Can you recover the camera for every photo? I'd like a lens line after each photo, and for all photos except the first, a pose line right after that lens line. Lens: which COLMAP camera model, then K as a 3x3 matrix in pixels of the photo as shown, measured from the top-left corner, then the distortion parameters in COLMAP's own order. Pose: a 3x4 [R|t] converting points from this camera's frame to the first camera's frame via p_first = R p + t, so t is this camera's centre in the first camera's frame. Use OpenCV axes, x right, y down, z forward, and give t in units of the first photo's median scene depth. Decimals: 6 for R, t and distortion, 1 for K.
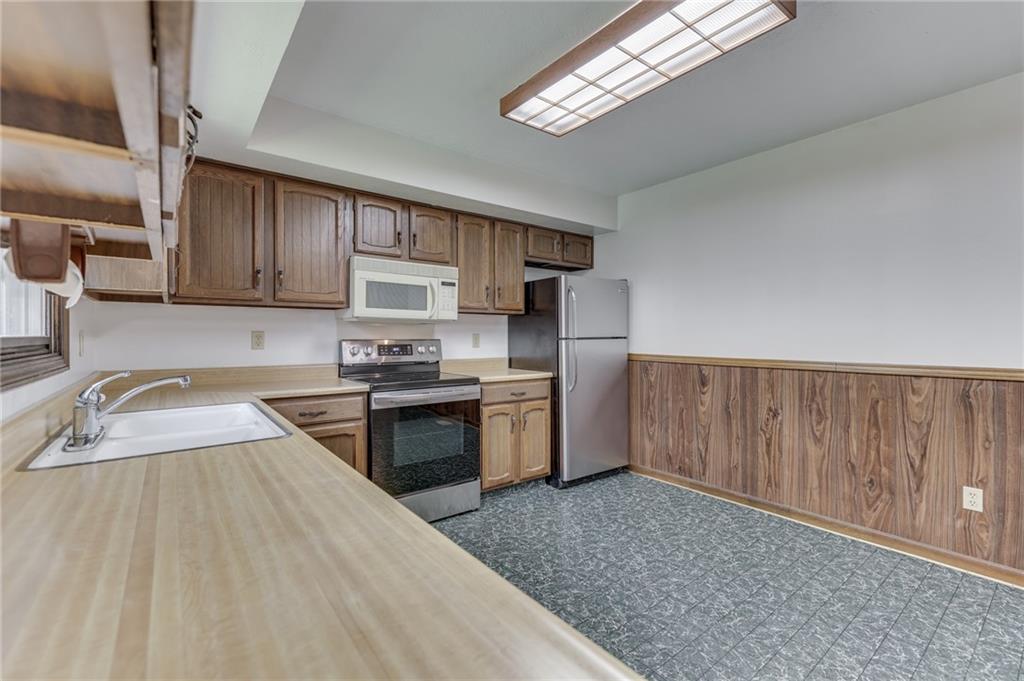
lens RADIAL K [[442.7, 0, 513.2], [0, 442.7, 337.4], [0, 0, 1]] dist [0.002032, 0.000016]
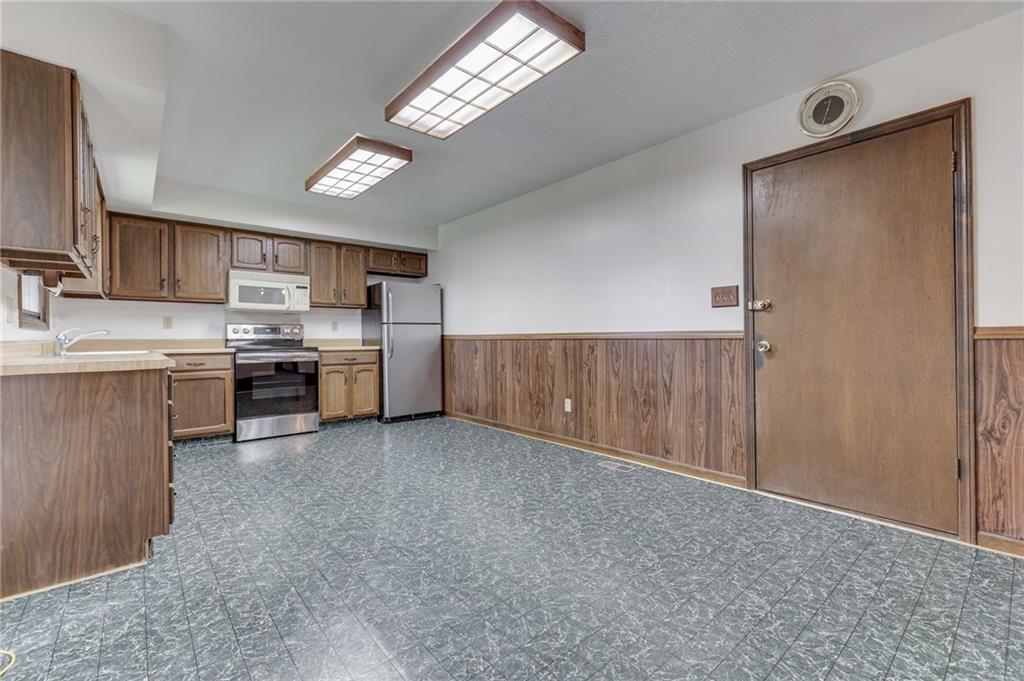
lens RADIAL K [[442.7, 0, 513.2], [0, 442.7, 337.4], [0, 0, 1]] dist [0.002032, 0.000016]
pose [[0.998822, -0.006790, 0.048055, 0.503299], [0.007083, 0.999957, -0.005923, 0.065892], [-0.048012, 0.006256, 0.998827, -0.557094]]
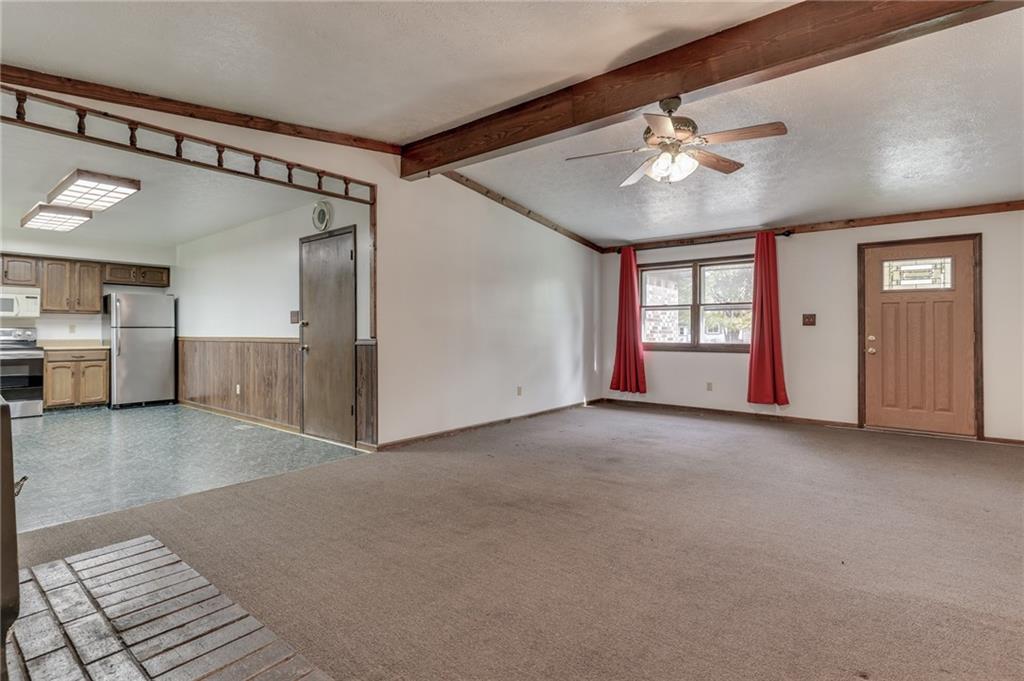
lens RADIAL K [[496.7, 0, 513.1], [0, 496.7, 327.4], [0, 0, 1]] dist [-0.000112, 0.000070]
pose [[0.973166, 0.001492, 0.230100, 1.321450], [0.002191, 0.999874, -0.015746, 0.041522], [-0.230095, 0.015828, 0.973040, -1.467040]]
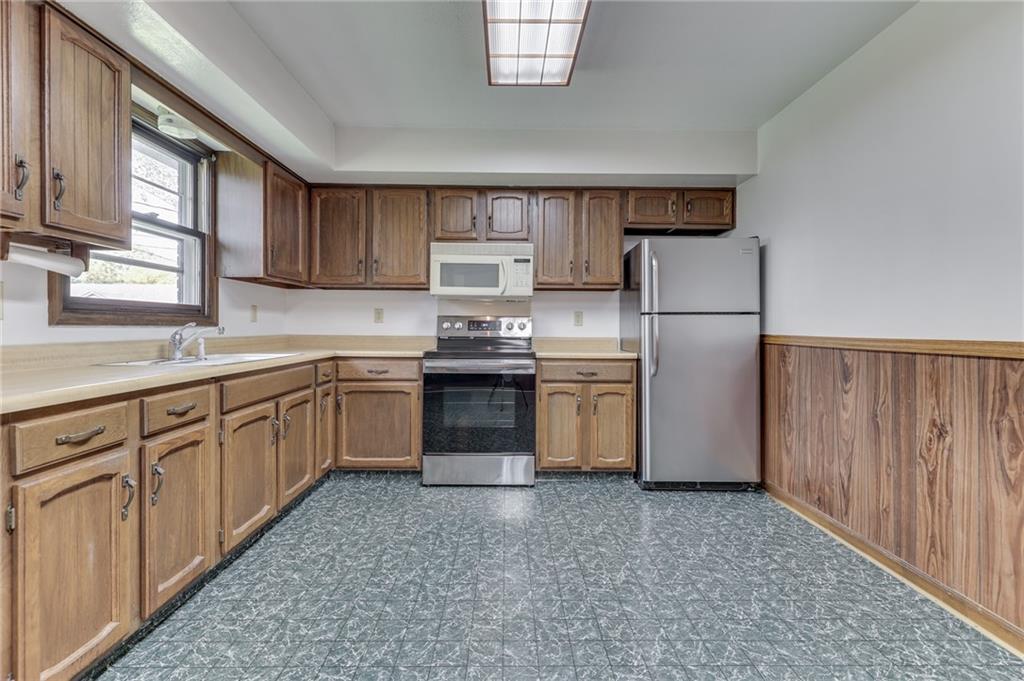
lens RADIAL K [[450.2, 0, 510.5], [0, 450.2, 328.6], [0, 0, 1]] dist [0.000652, -0.000337]
pose [[0.795341, 0.004974, -0.606142, 0.455769], [-0.008701, 0.999957, -0.003210, 0.038555], [0.606100, 0.007827, 0.795350, 0.159916]]
